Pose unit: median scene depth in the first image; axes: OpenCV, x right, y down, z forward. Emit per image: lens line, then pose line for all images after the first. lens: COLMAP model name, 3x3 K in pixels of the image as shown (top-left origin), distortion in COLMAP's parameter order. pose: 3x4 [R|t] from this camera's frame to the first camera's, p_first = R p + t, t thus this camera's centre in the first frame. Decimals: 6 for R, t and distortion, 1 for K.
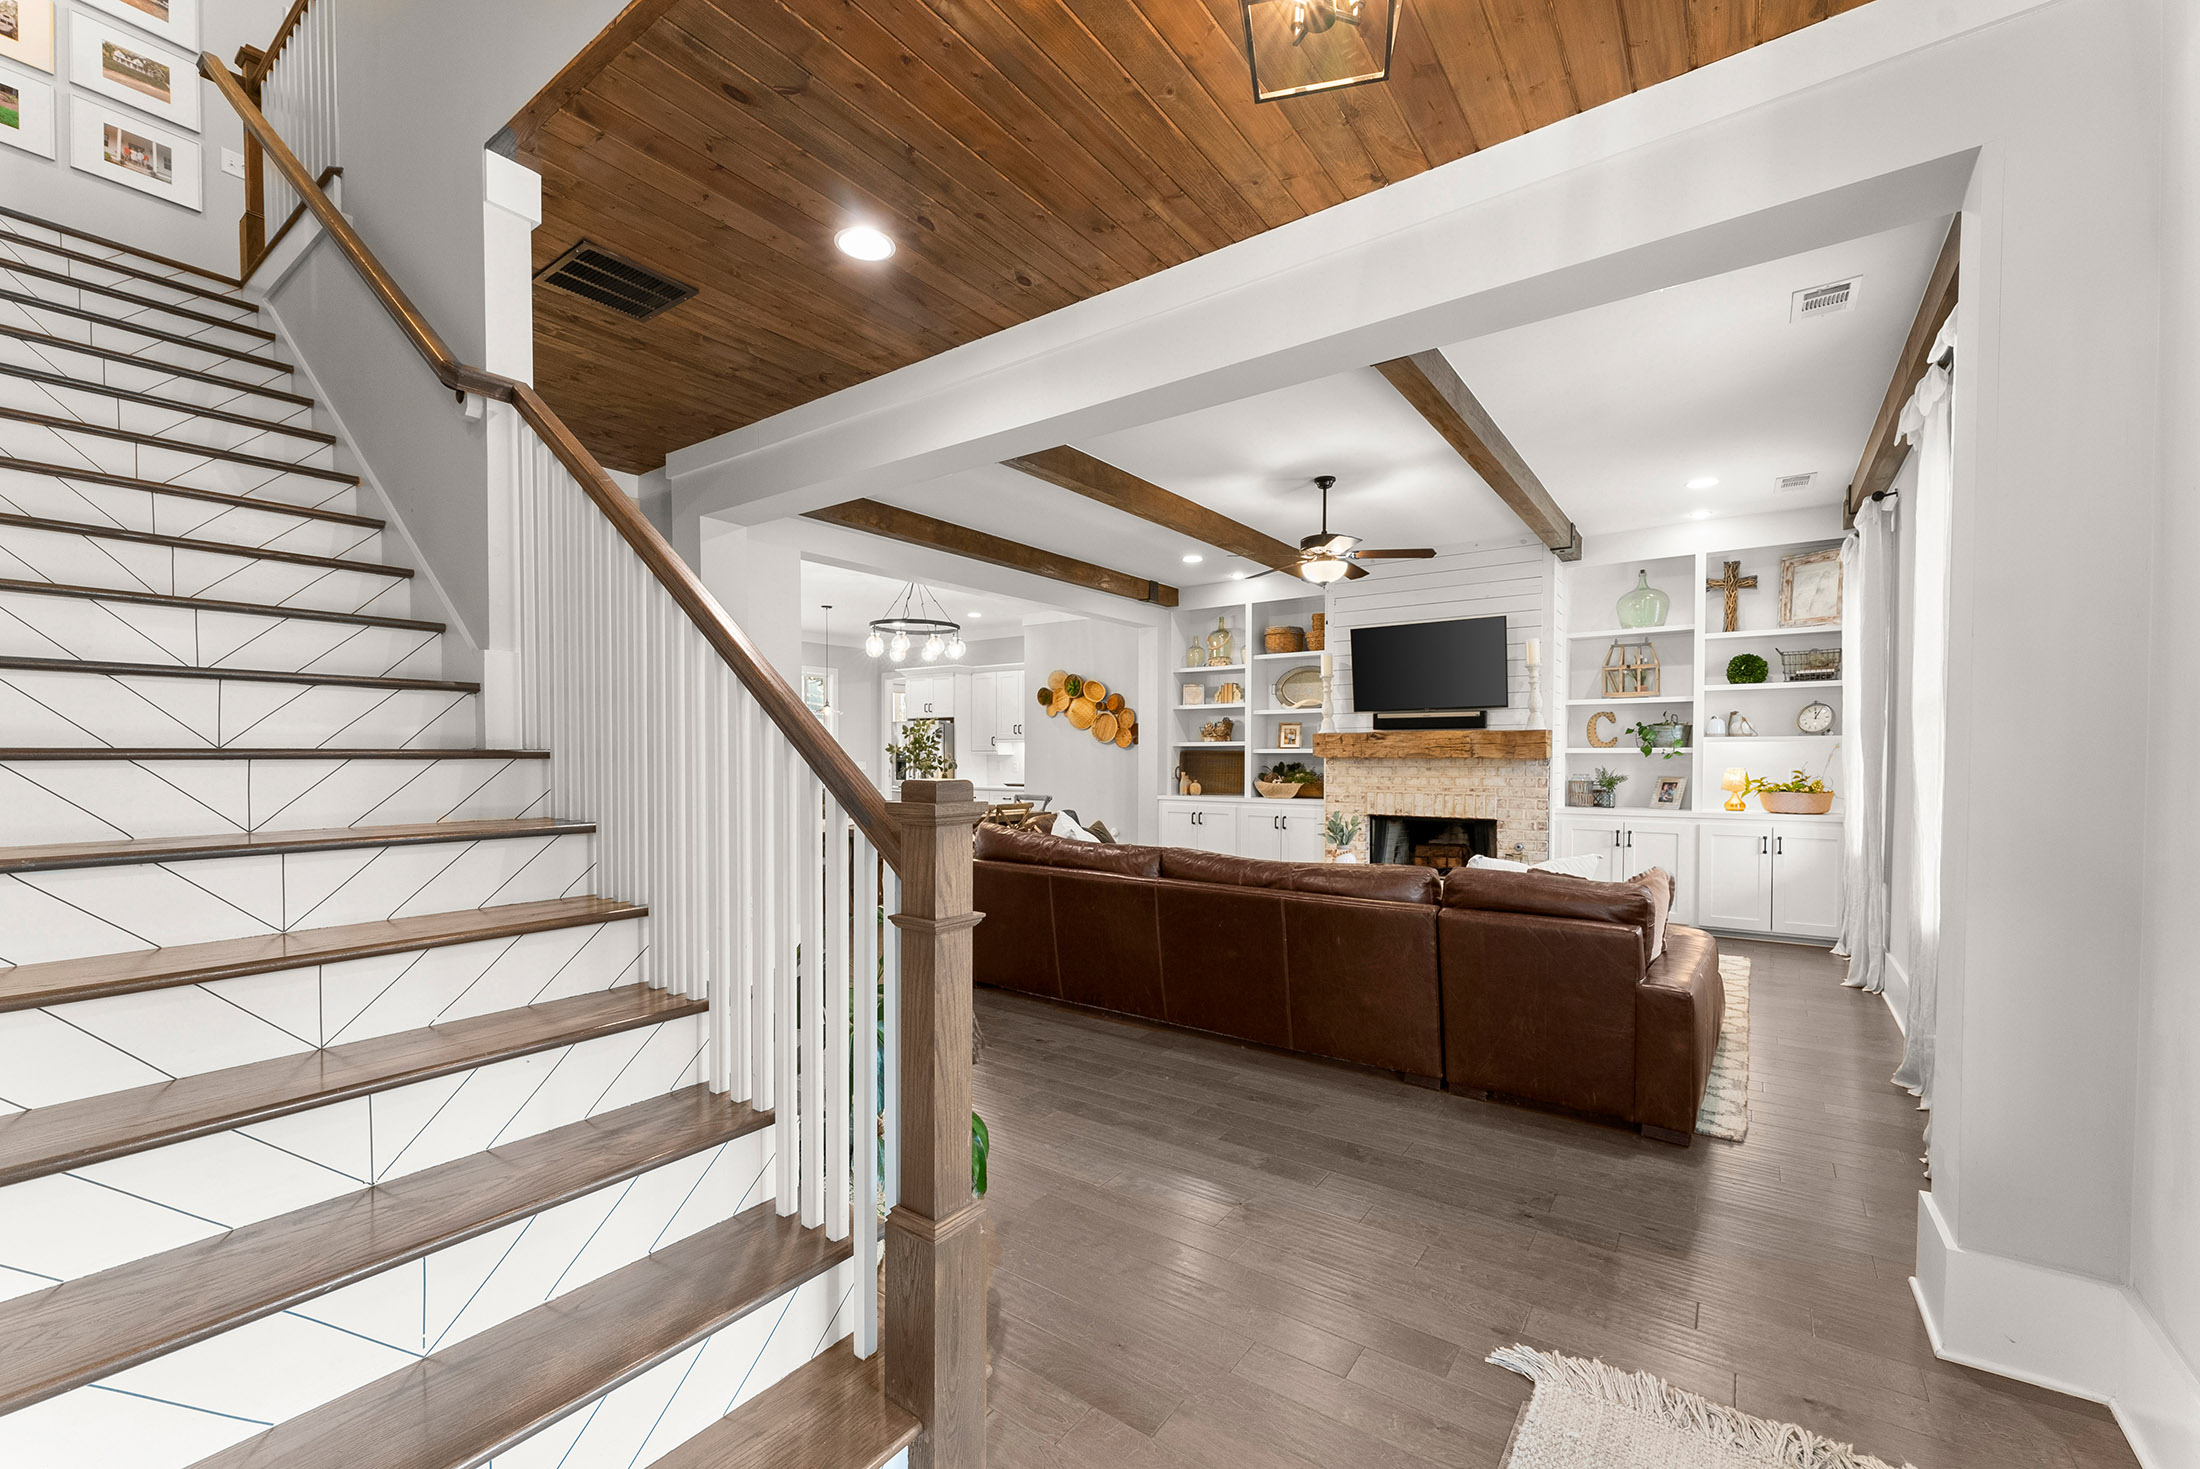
lens RADIAL K [[888.3, 0, 1105.8], [0, 888.3, 770.4], [0, 0, 1]] dist [0.002843, 0.000009]
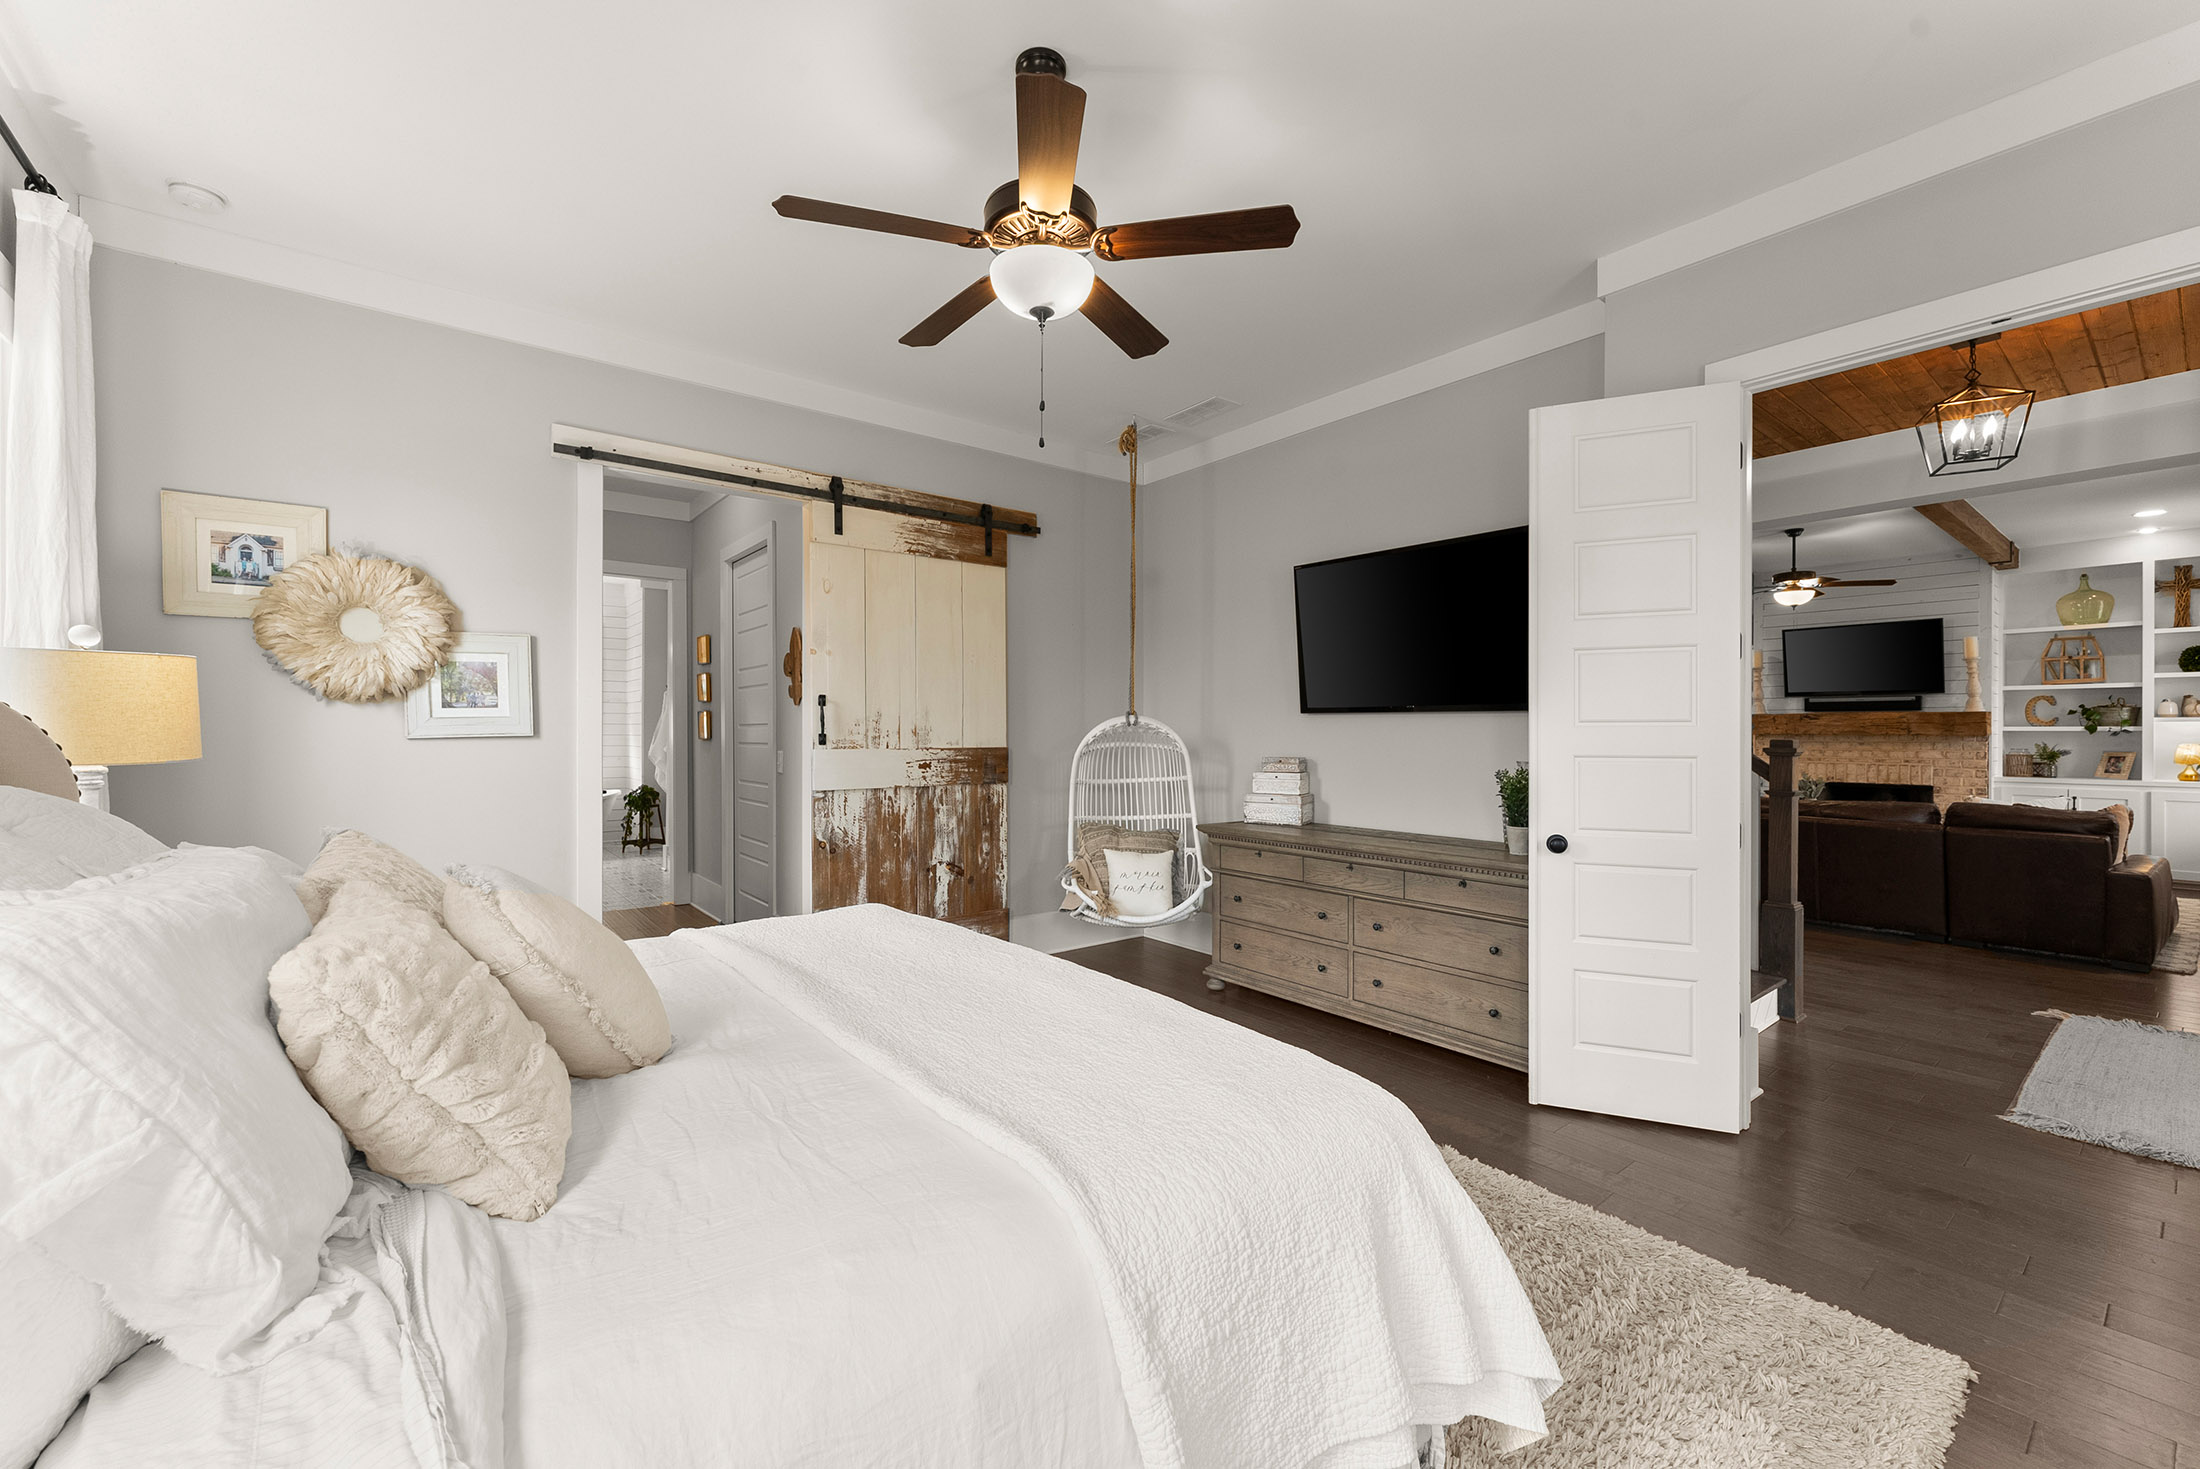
lens RADIAL K [[888.3, 0, 1094.5], [0, 888.3, 729.6], [0, 0, 1]] dist [0.002843, 0.000009]
pose [[0.961913, 0.001925, -0.273347, -0.326512], [-0.007440, 0.999789, -0.019140, 0.010625], [0.273253, 0.020445, 0.961725, -0.477744]]
